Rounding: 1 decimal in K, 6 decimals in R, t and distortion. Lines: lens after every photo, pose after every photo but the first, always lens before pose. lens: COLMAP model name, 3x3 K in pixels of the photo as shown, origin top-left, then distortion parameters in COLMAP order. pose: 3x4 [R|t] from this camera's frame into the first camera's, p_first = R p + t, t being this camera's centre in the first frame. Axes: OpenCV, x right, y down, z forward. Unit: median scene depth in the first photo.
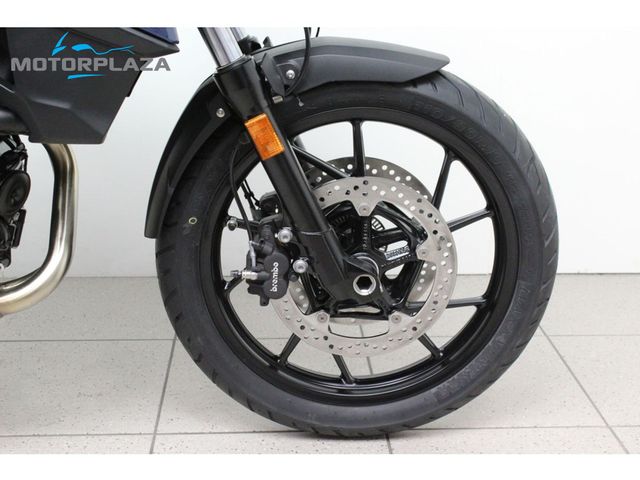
lens RADIAL K [[951.6, 0, 320.0], [0, 951.6, 240.0], [0, 0, 1]] dist [-0.031265, -0.011975]
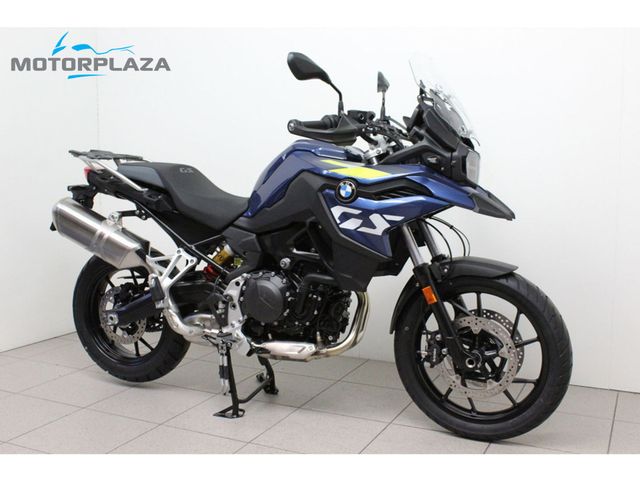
lens RADIAL K [[703.1, 0, 320.0], [0, 703.1, 240.0], [0, 0, 1]] dist [-0.000452, -0.002804]
pose [[0.874389, 0.043302, -0.483290, 0.516727], [-0.137762, 0.977179, -0.161690, 0.078451], [0.465259, 0.207959, 0.860399, -0.670704]]
